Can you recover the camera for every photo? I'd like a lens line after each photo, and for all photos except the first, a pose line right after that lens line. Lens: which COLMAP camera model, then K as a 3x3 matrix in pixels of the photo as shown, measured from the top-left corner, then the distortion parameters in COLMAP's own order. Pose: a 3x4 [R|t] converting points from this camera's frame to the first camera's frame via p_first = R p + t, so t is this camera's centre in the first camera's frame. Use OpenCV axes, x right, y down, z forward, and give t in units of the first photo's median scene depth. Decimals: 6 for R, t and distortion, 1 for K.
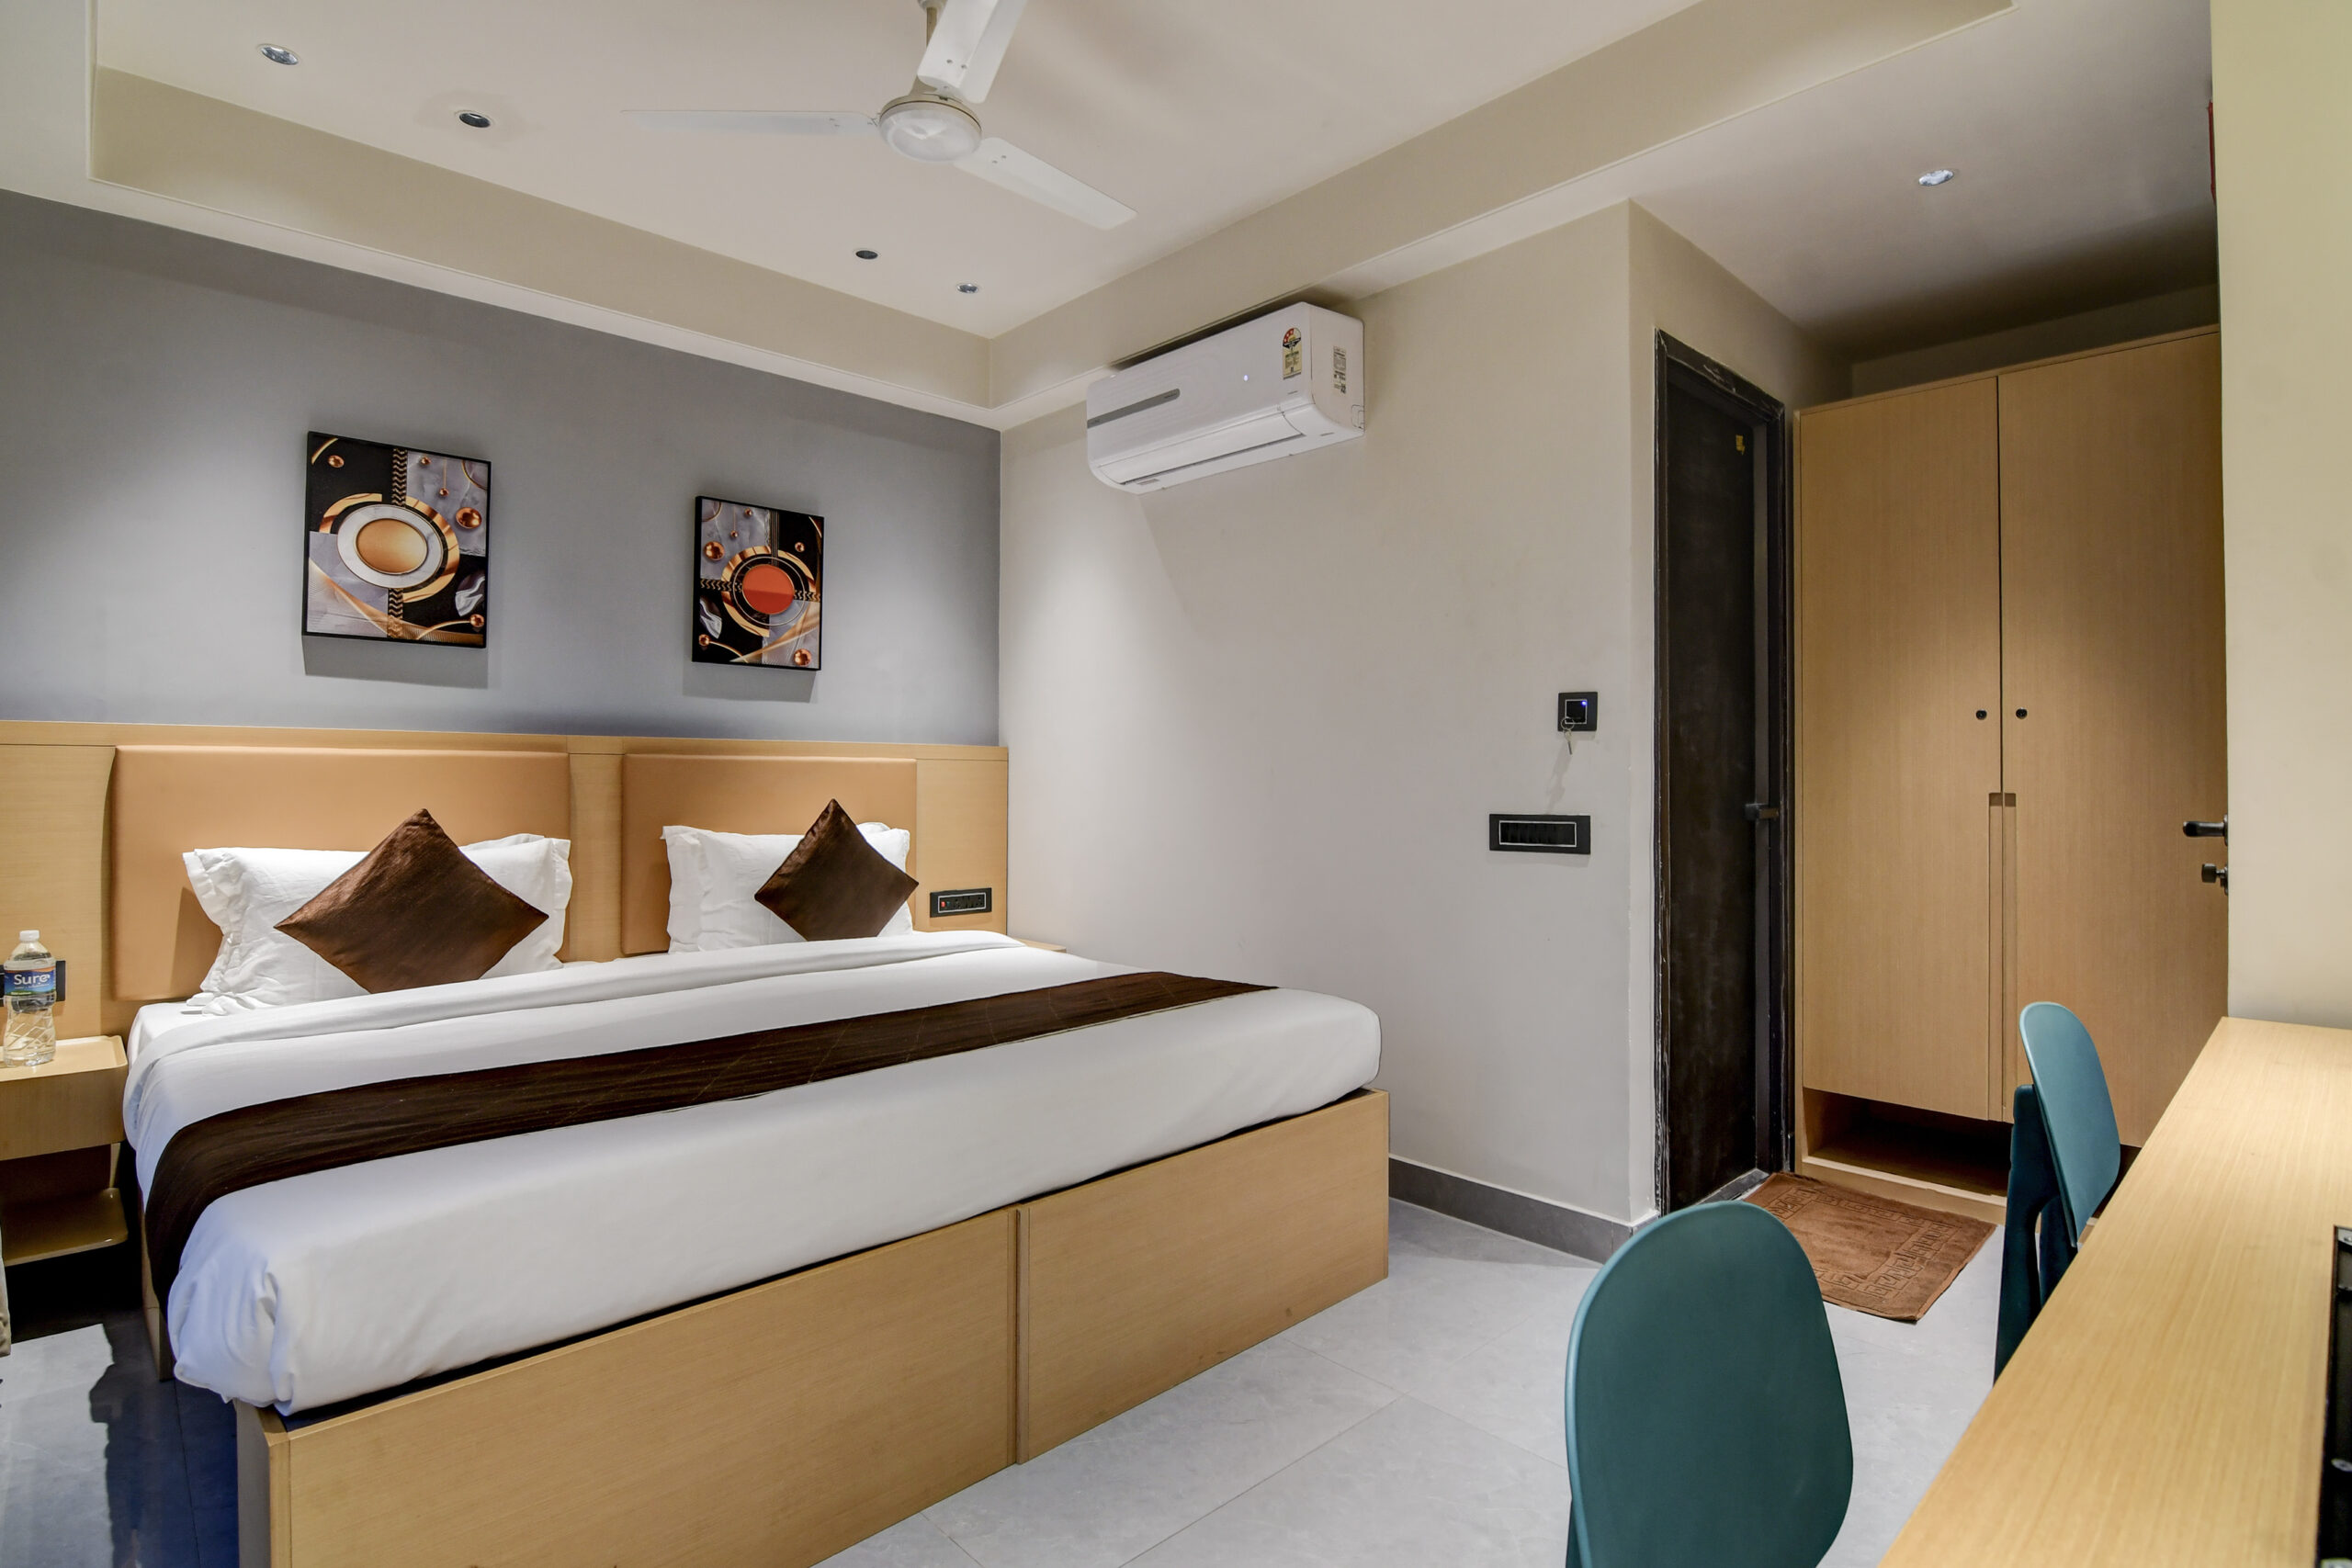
lens RADIAL K [[1123.8, 0, 1136.1], [0, 1123.8, 760.8], [0, 0, 1]] dist [-0.001640, -0.000825]
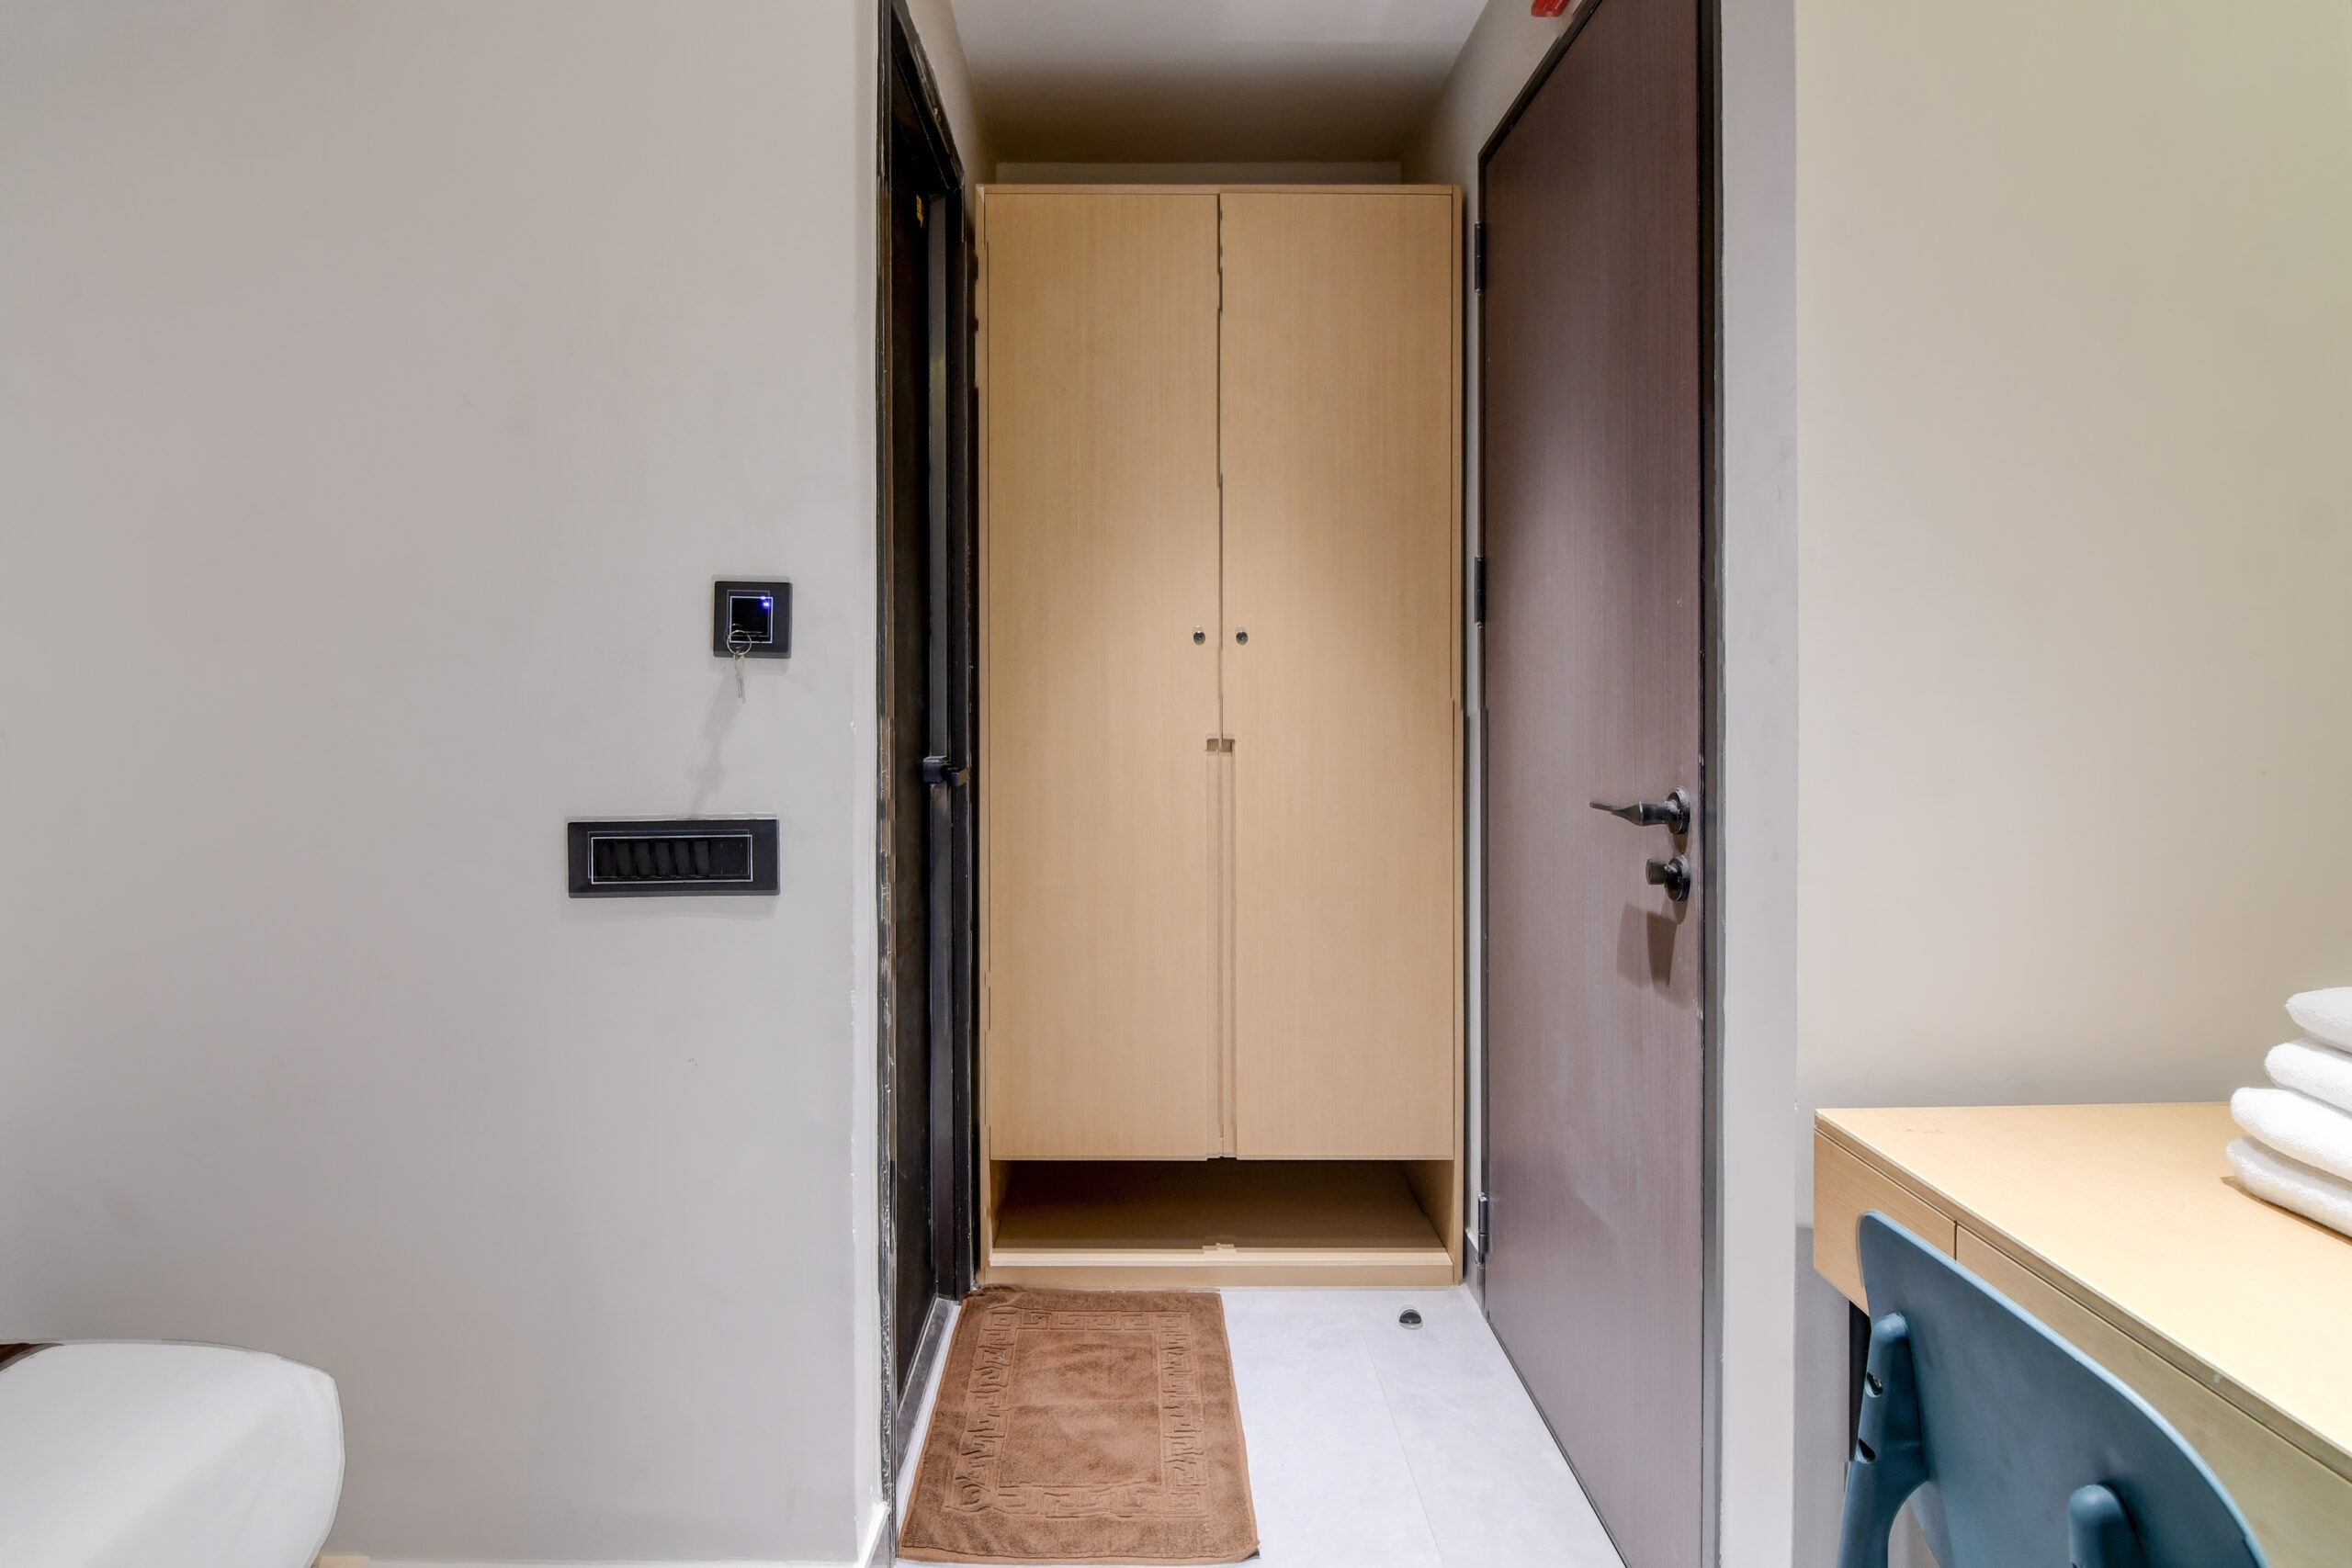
lens RADIAL K [[1300.8, 0, 1119.3], [0, 1300.8, 682.1], [0, 0, 1]] dist [-0.027321, -0.000794]
pose [[0.675459, -0.009665, 0.737334, 0.057059], [-0.006257, 0.999803, 0.018837, -0.022604], [-0.737371, -0.017337, 0.675266, 0.399444]]
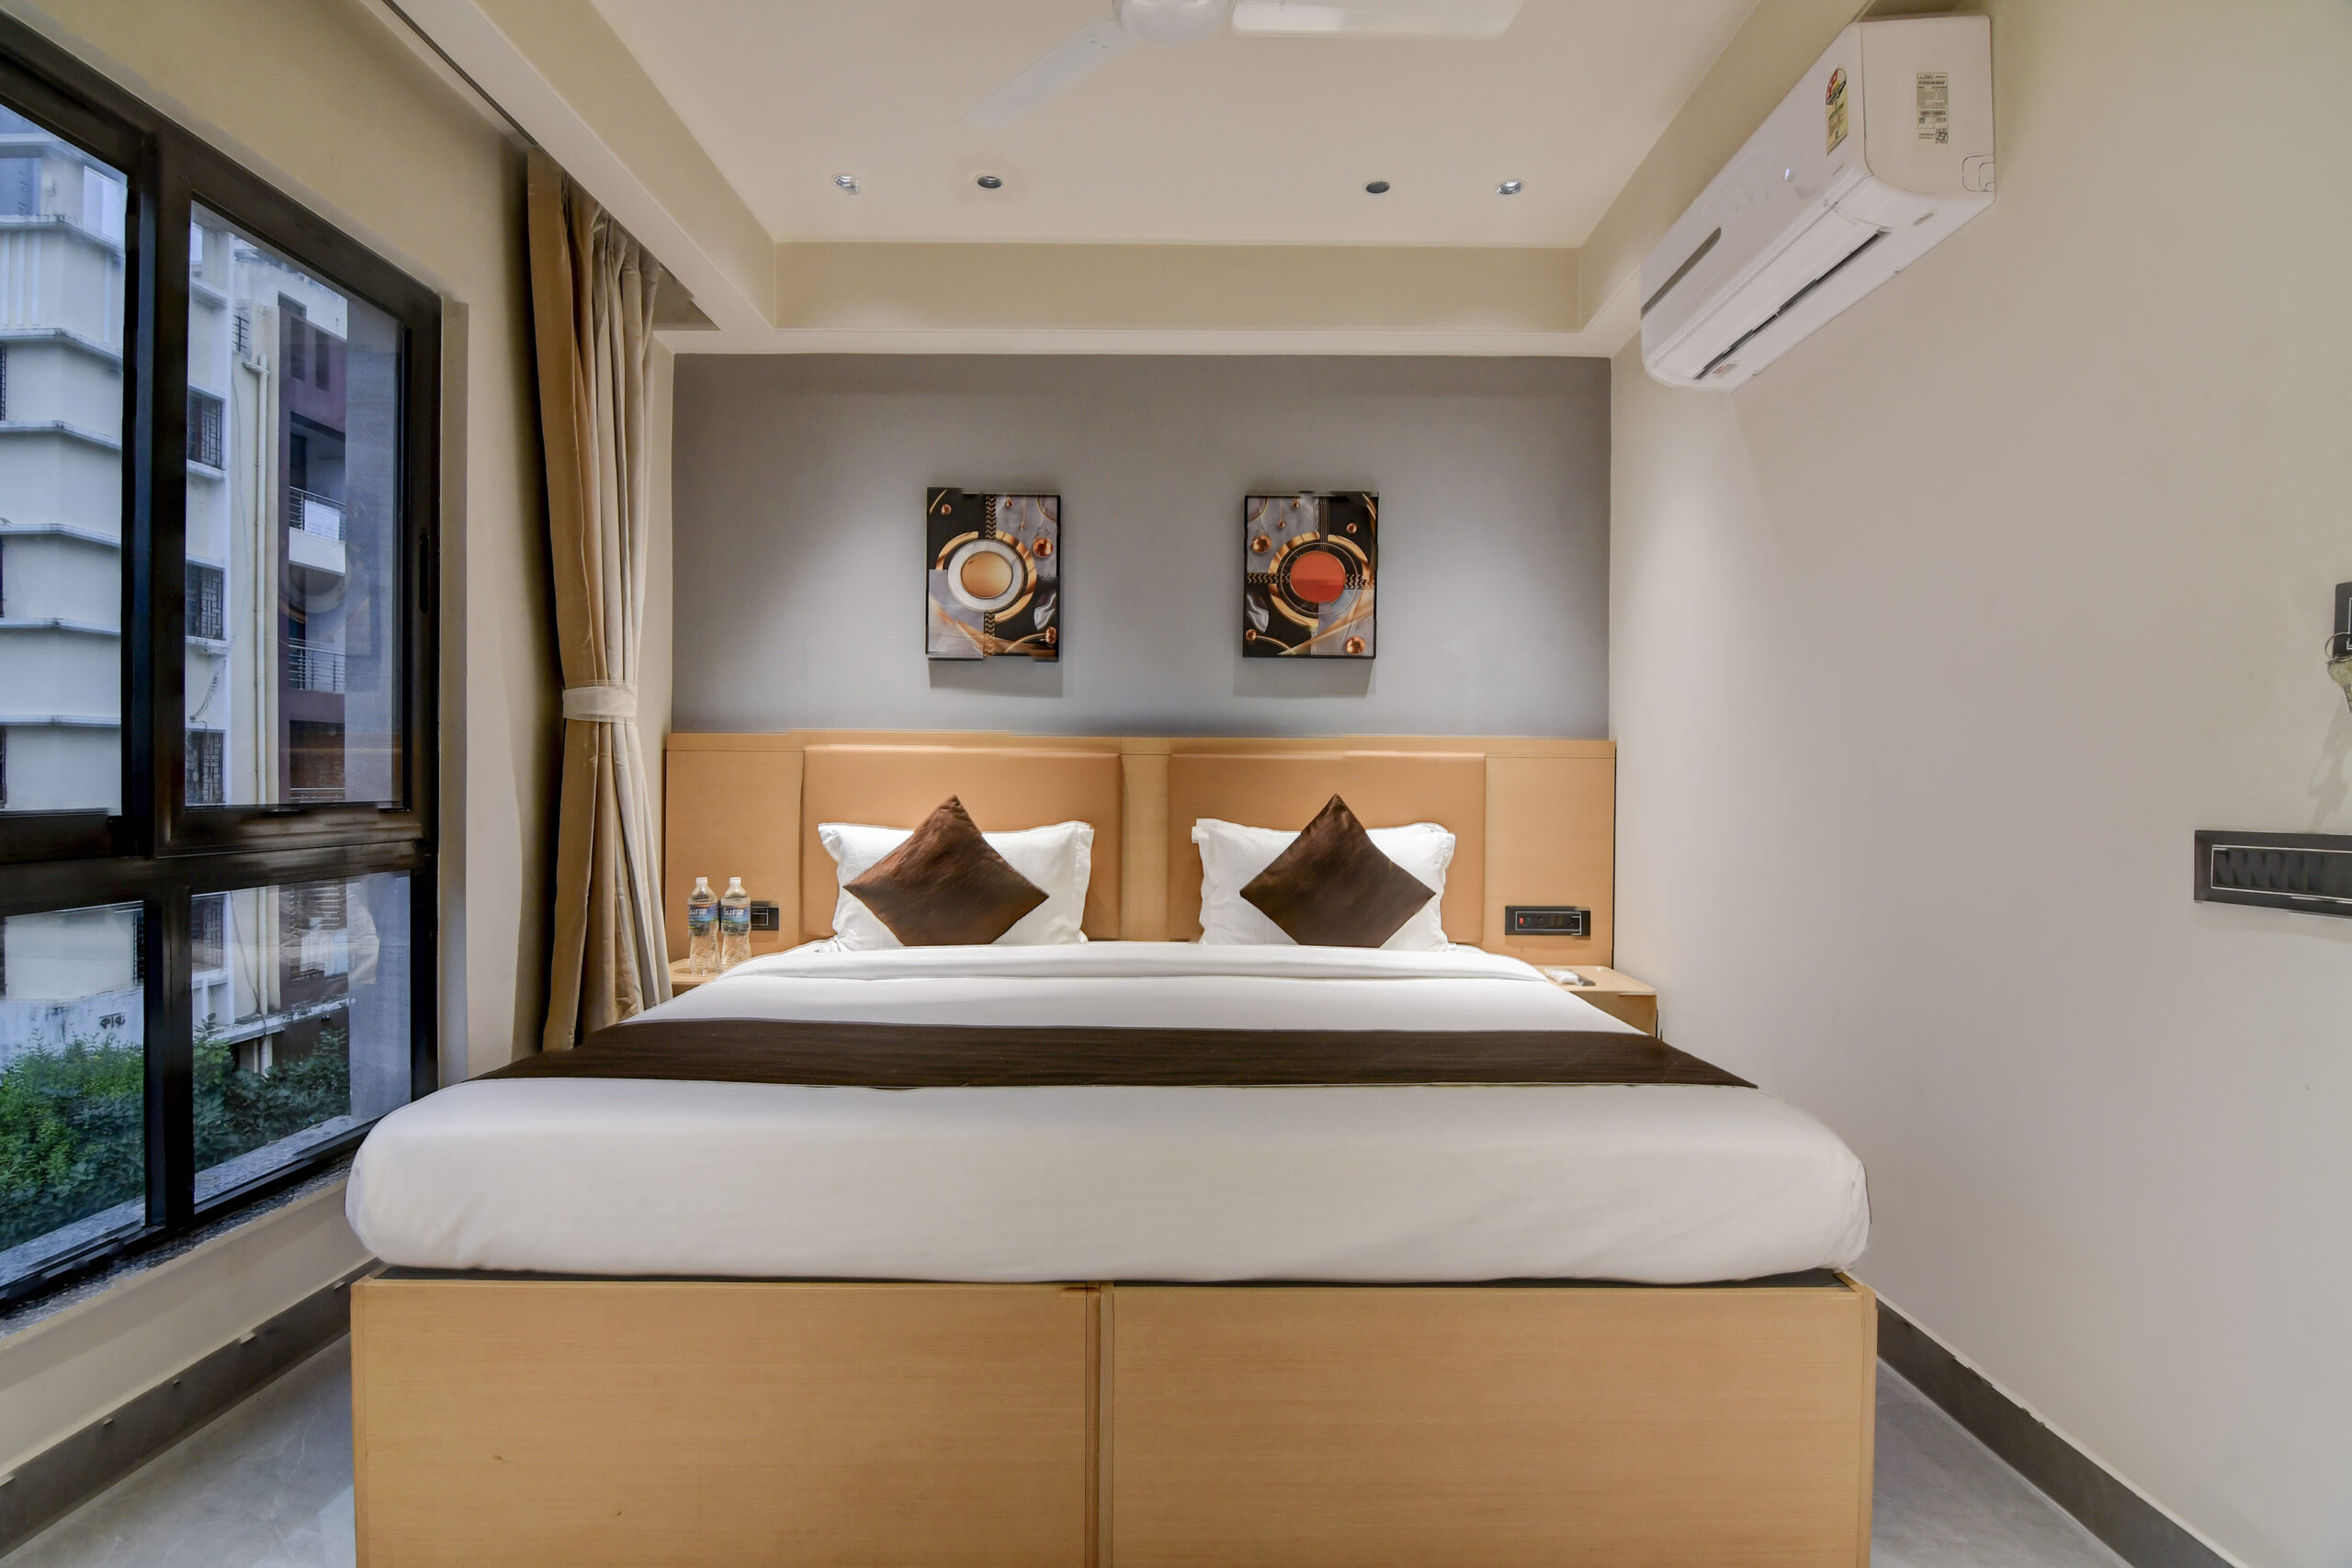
lens RADIAL K [[1101.4, 0, 1207.7], [0, 1101.4, 786.8], [0, 0, 1]] dist [-0.016568, -0.000093]
pose [[0.750674, 0.006744, -0.660638, 0.272475], [0.003895, 0.999885, 0.014632, 0.015359], [0.660661, -0.013557, 0.750562, 0.276061]]
